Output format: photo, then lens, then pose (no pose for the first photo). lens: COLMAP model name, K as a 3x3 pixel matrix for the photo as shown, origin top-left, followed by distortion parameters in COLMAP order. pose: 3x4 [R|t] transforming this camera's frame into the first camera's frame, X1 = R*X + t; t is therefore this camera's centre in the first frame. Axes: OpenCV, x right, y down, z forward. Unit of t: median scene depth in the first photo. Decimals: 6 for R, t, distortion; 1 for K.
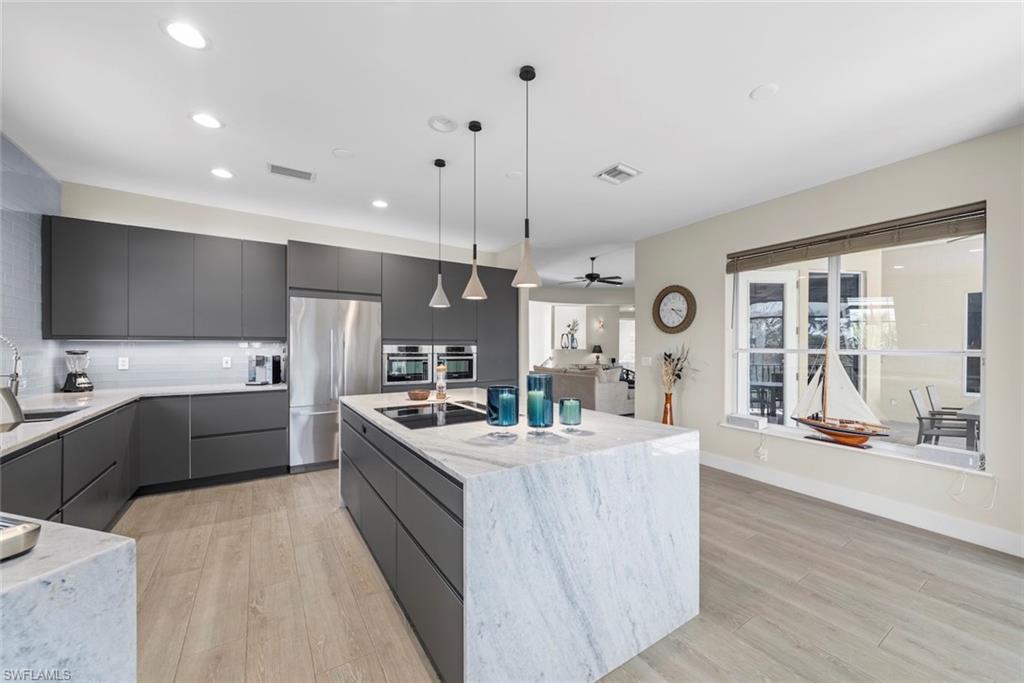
lens RADIAL K [[386.5, 0, 512.4], [0, 386.5, 348.3], [0, 0, 1]] dist [-0.001614, -0.000118]
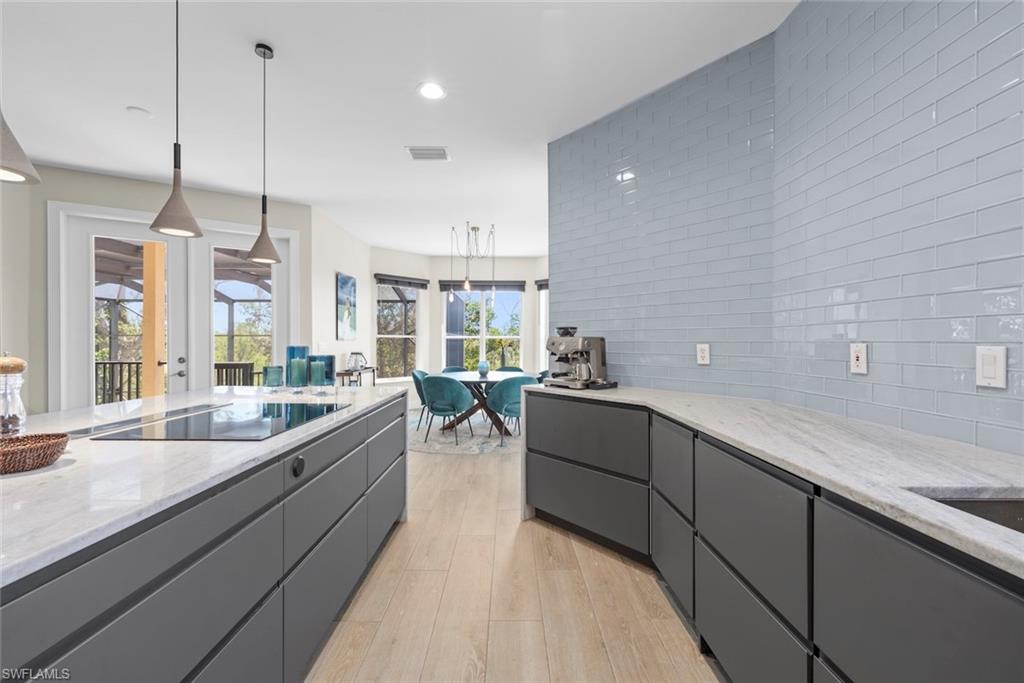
lens RADIAL K [[415.6, 0, 509.4], [0, 415.6, 343.8], [0, 0, 1]] dist [0.002001, 0.000000]
pose [[-0.839415, -0.008913, 0.543417, -0.544247], [-0.004970, 0.999950, 0.008724, 0.021428], [-0.543468, 0.004623, -0.839417, 0.778508]]
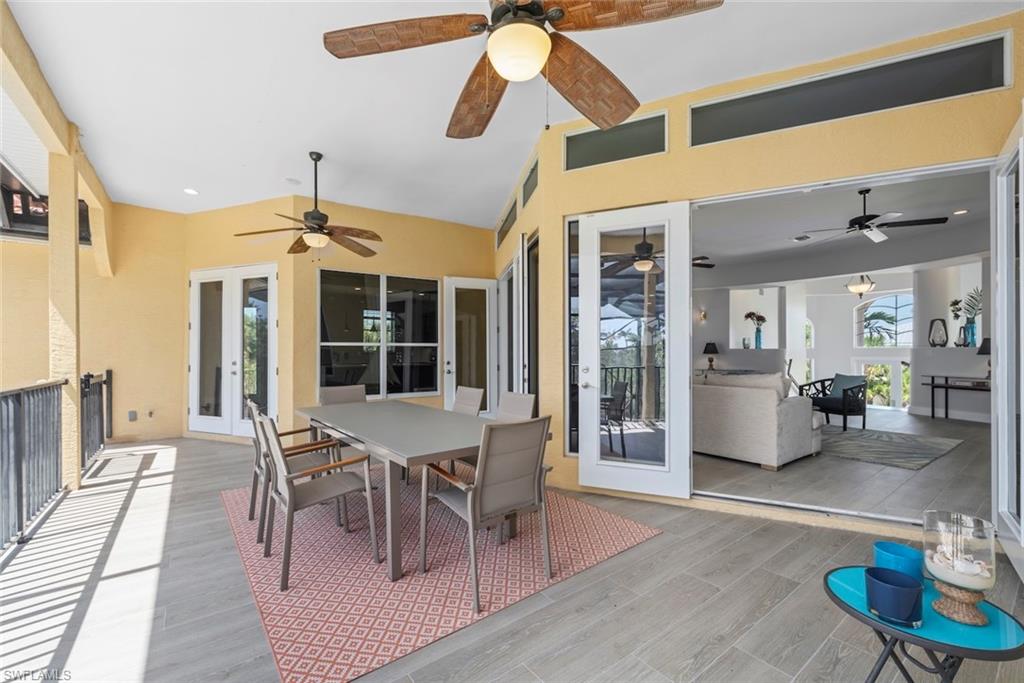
lens RADIAL K [[418.2, 0, 507.9], [0, 418.2, 351.9], [0, 0, 1]] dist [0.001288, 0.000078]
pose [[0.061156, -0.006491, -0.998107, 2.236024], [-0.002392, 0.999975, -0.006650, 0.043735], [0.998125, 0.002795, 0.061139, 1.208707]]
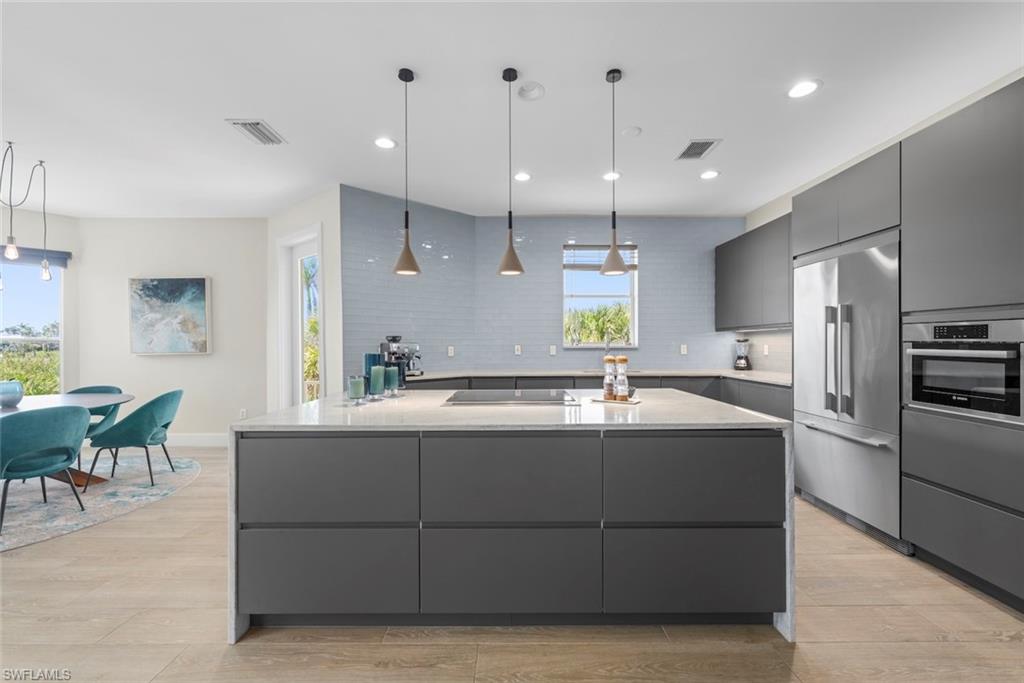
lens RADIAL K [[410.2, 0, 512.8], [0, 410.2, 342.6], [0, 0, 1]] dist [-0.001134, 0.000303]
pose [[-0.548634, -0.000909, -0.836062, 0.411762], [-0.000203, 1.000000, -0.000954, 0.016096], [0.836062, -0.000354, -0.548634, 0.929145]]
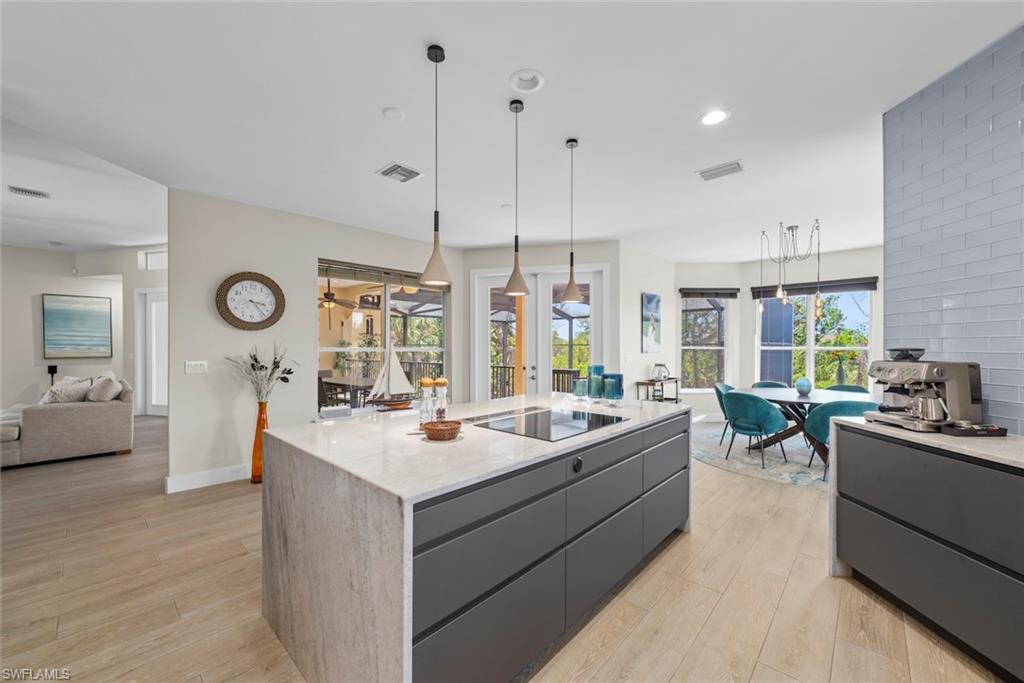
lens RADIAL K [[391.0, 0, 510.6], [0, 391.0, 349.3], [0, 0, 1]] dist [-0.001403, 0.000024]
pose [[-0.241971, -0.009597, 0.970236, -0.612796], [0.002305, 0.999943, 0.010466, -0.005792], [-0.970281, 0.004769, -0.241935, 0.762622]]
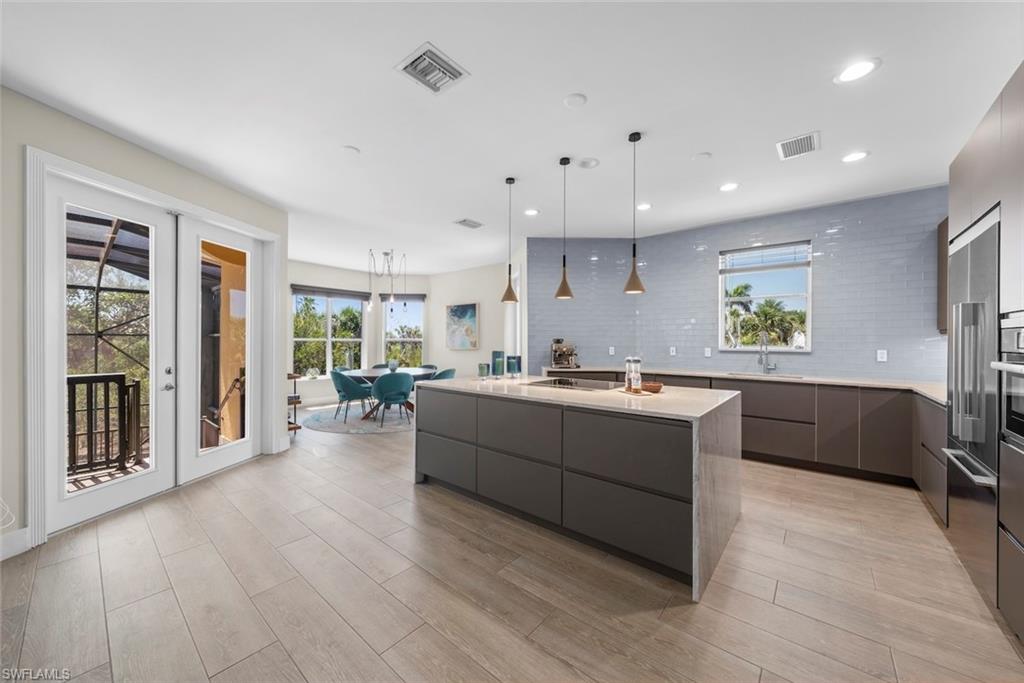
lens RADIAL K [[371.8, 0, 511.8], [0, 371.8, 339.9], [0, 0, 1]] dist [-0.001198, -0.000115]
pose [[-0.957873, -0.009017, -0.287051, 0.254000], [-0.008716, 0.999959, -0.002328, 0.006725], [0.287060, 0.000272, -0.957912, 1.299691]]
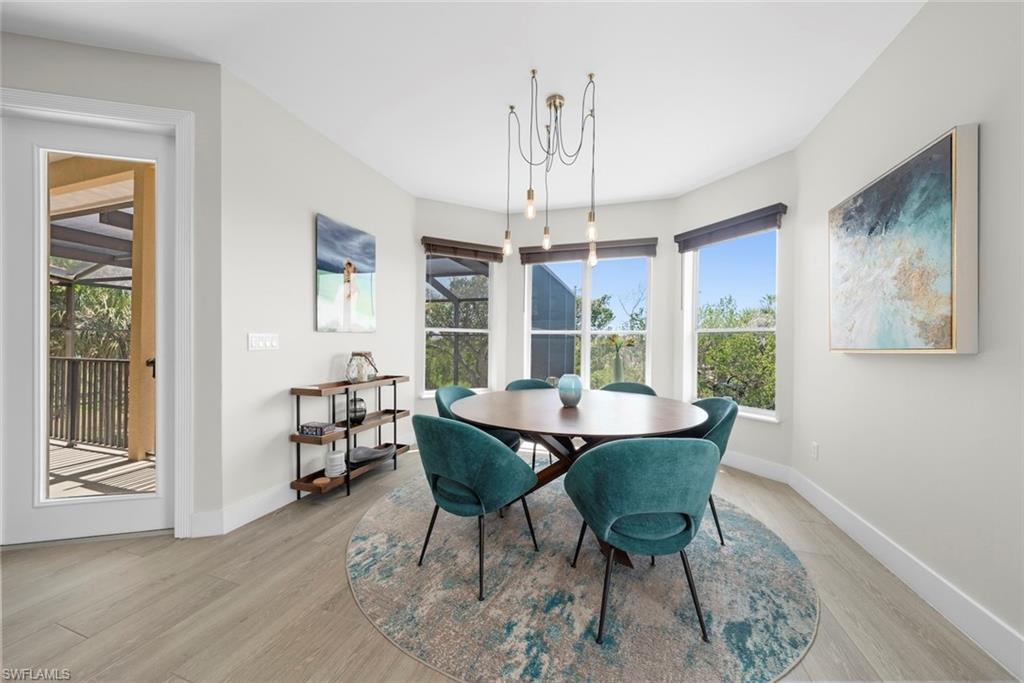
lens RADIAL K [[358.3, 0, 510.1], [0, 358.3, 344.7], [0, 0, 1]] dist [-0.000814, -0.000136]
pose [[-0.625410, -0.012929, 0.780189, -0.101409], [-0.009276, 0.999915, 0.009134, 0.039178], [-0.780241, -0.001524, -0.625477, 0.091086]]
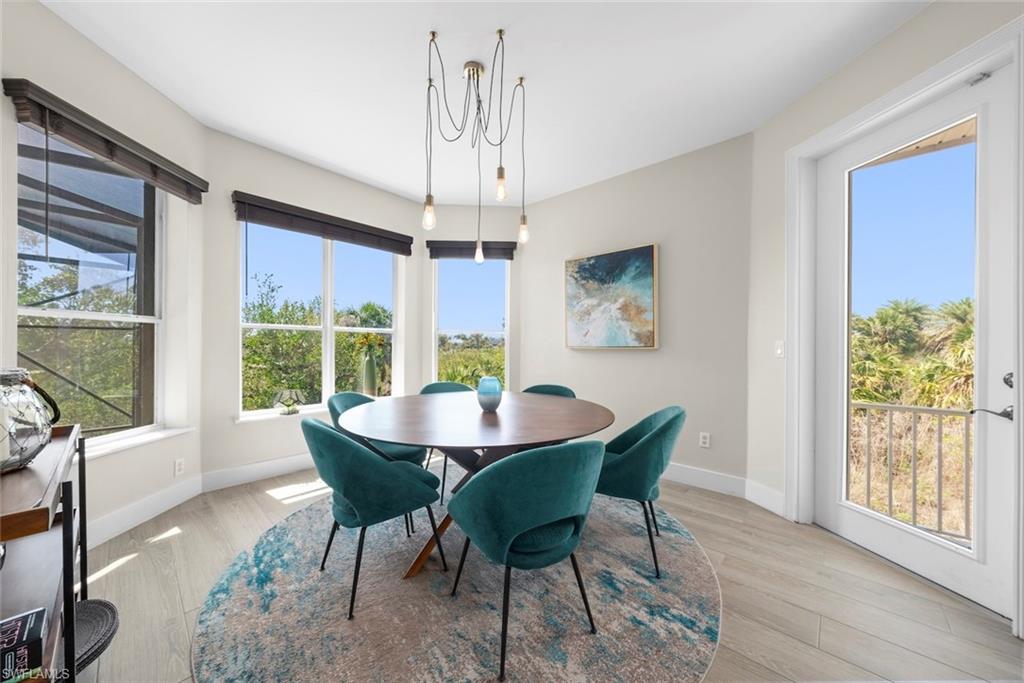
lens RADIAL K [[358.3, 0, 510.1], [0, 358.3, 344.7], [0, 0, 1]] dist [-0.000814, -0.000136]
pose [[-0.969009, -0.011944, -0.246738, 0.384996], [-0.012383, 0.999923, 0.000228, 0.042531], [0.246716, 0.003277, -0.969082, 0.187220]]
